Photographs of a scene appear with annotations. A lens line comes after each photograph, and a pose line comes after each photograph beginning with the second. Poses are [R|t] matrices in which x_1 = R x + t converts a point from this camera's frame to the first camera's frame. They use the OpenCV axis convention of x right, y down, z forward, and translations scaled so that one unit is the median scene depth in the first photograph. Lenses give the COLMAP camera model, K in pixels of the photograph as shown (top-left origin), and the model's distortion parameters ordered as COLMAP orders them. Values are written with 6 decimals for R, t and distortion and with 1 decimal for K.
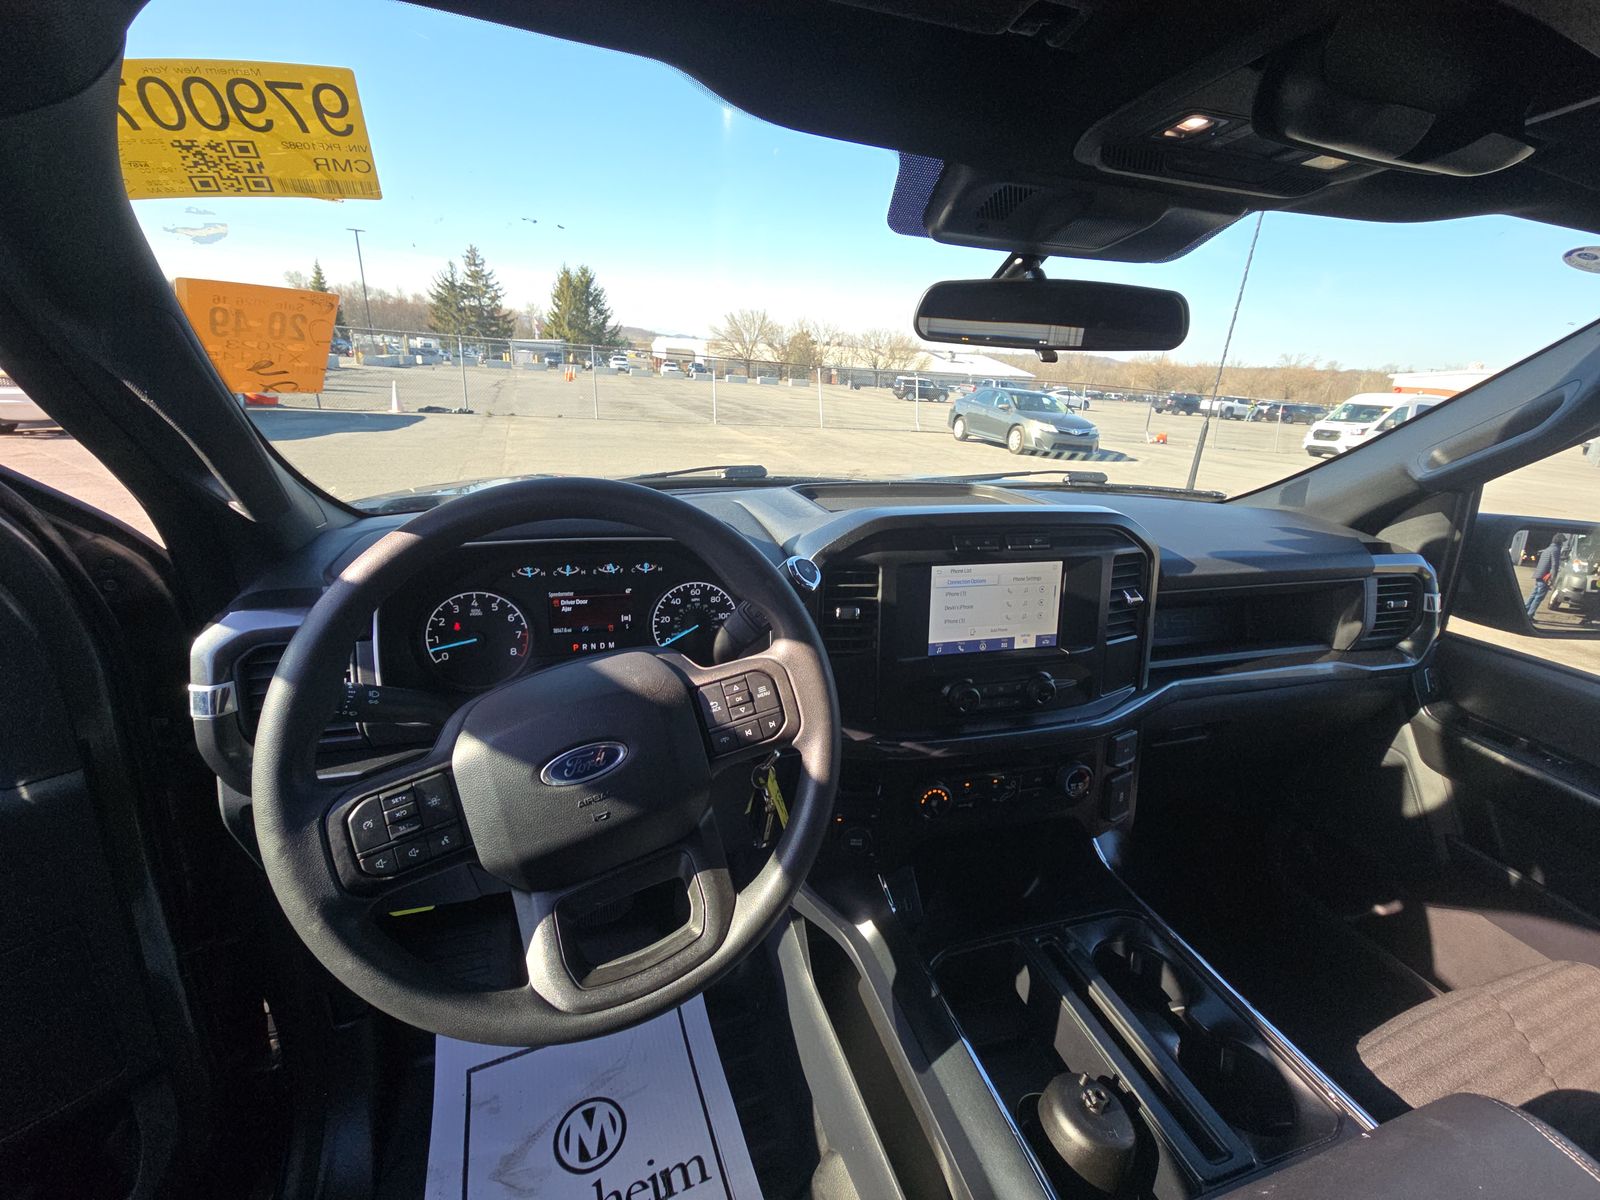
lens RADIAL K [[645.7, 0, 795.0], [0, 645.7, 590.5], [0, 0, 1]] dist [-0.009790, -0.000286]
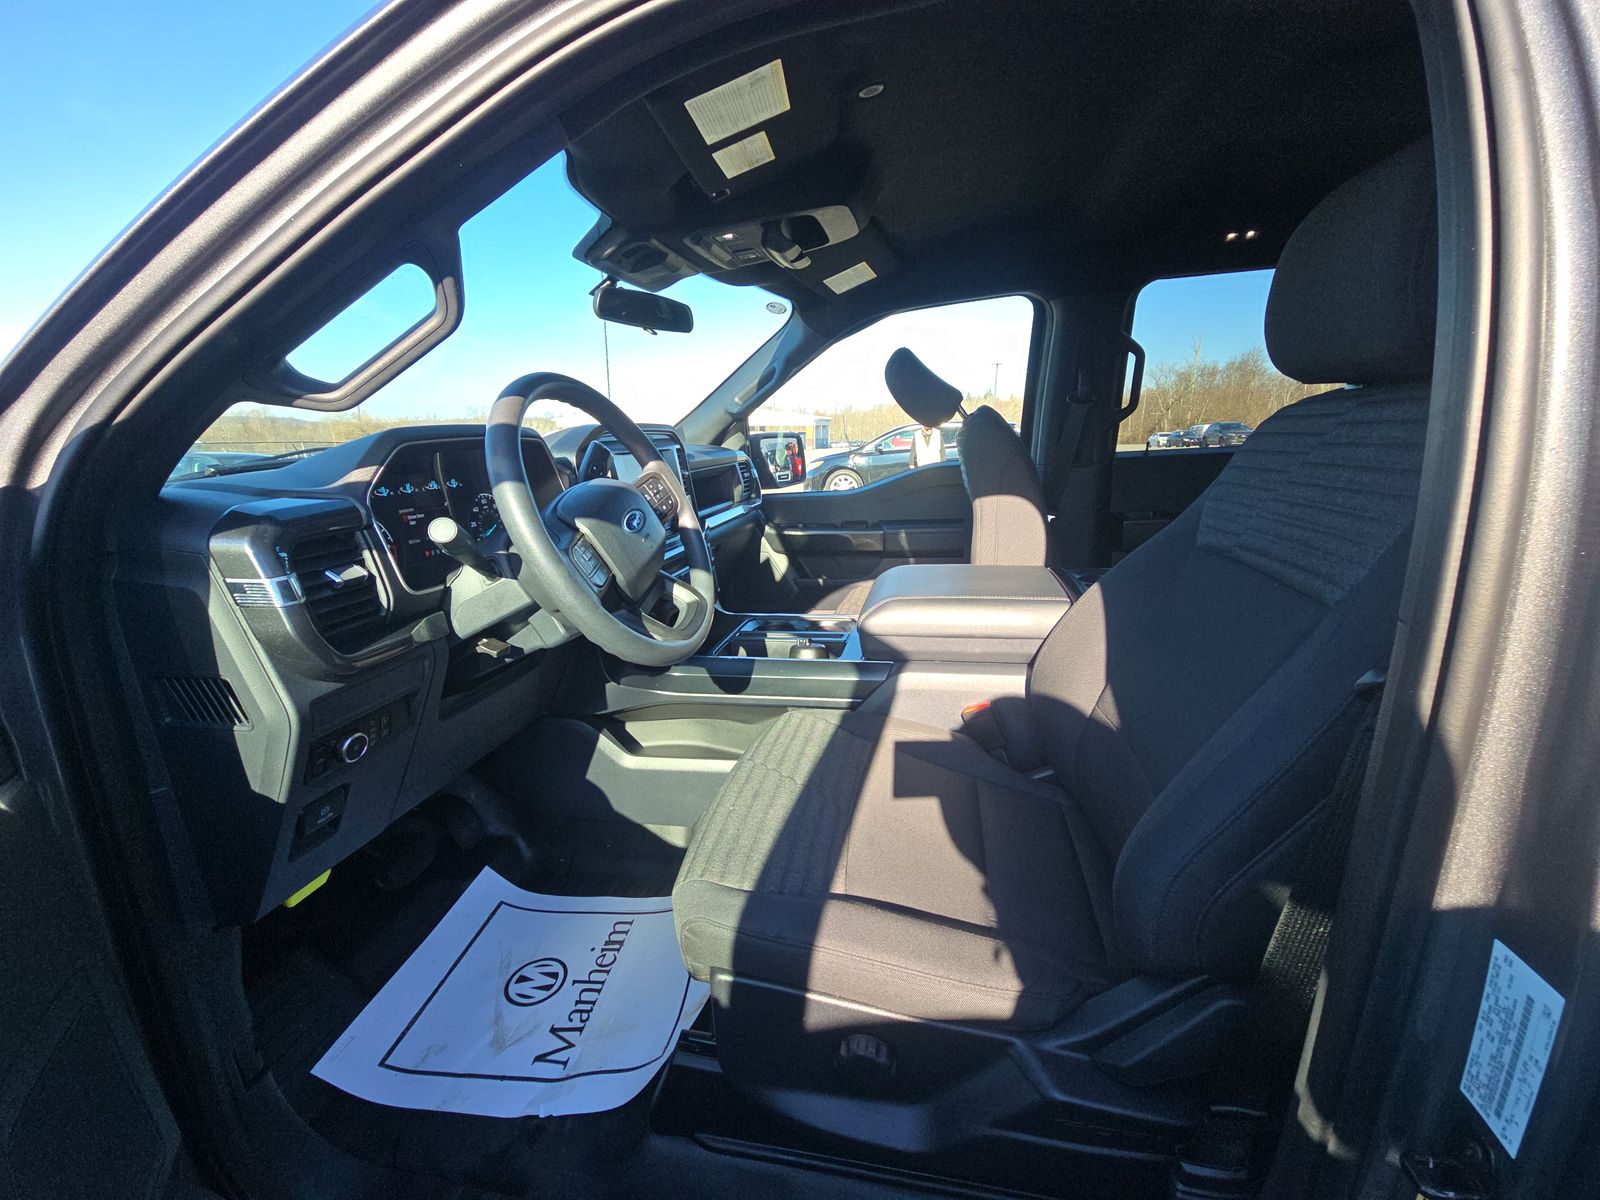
lens RADIAL K [[645.7, 0, 795.0], [0, 645.7, 590.5], [0, 0, 1]] dist [-0.009790, -0.000286]
pose [[0.481669, -0.267486, 0.834533, -0.841030], [0.321402, 0.939843, 0.115736, 0.190832], [-0.815289, 0.212475, 0.538664, -0.153355]]
